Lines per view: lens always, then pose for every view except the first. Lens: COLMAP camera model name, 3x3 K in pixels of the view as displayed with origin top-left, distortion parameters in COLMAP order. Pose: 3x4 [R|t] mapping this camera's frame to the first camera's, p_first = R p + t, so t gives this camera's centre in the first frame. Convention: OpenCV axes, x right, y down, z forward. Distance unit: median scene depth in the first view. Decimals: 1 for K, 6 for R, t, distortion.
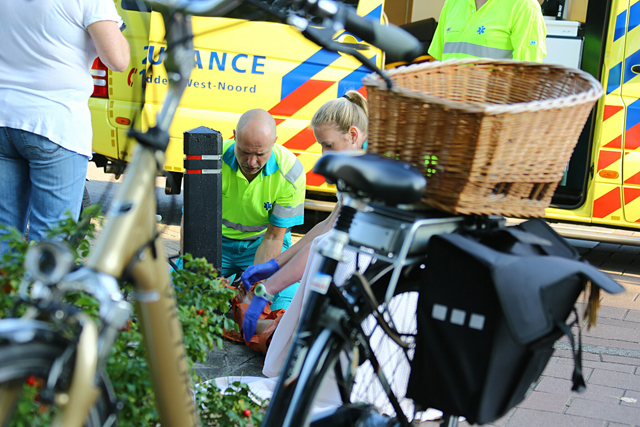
lens RADIAL K [[1324.4, 0, 322.7], [0, 1324.4, 208.8], [0, 0, 1]] dist [0.386077, 0.000000]
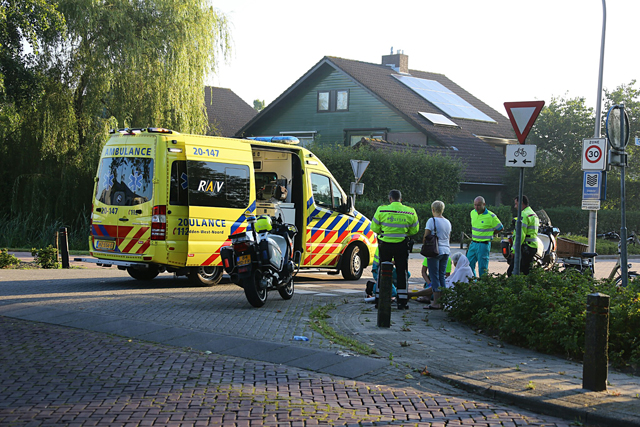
lens RADIAL K [[1324.4, 0, 320.8], [0, 1324.4, 213.5], [0, 0, 1]] dist [0.386077, 0.000000]
pose [[0.441550, -0.070769, 0.894441, -8.368646], [0.086792, 0.995578, 0.035925, -0.730065], [-0.893029, 0.061768, 0.445740, -1.369861]]
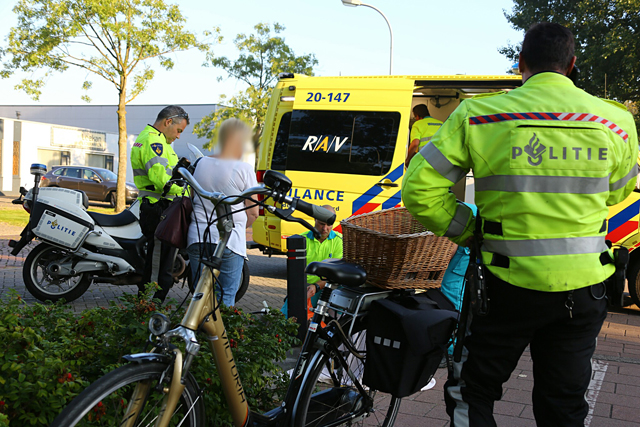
lens RADIAL K [[720.3, 0, 322.1], [0, 720.3, 213.3], [0, 0, 1]] dist [0.035395, 0.000000]
pose [[0.993891, -0.026448, -0.107155, 0.125183], [0.018760, 0.997219, -0.072128, -0.033775], [0.108765, 0.069677, 0.991623, -0.077794]]
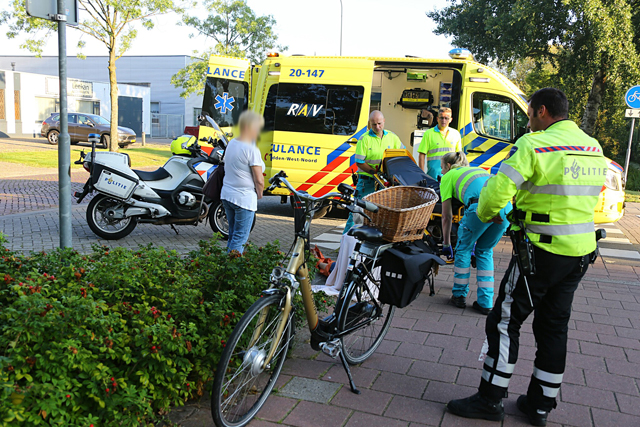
lens RADIAL K [[611.1, 0, 319.9], [0, 611.1, 208.1], [0, 0, 1]] dist [-0.075589, 0.000000]
pose [[0.998845, -0.029963, -0.037562, -0.015352], [0.031105, 0.999060, 0.030180, -0.128207], [0.036623, -0.031314, 0.998838, -0.456992]]
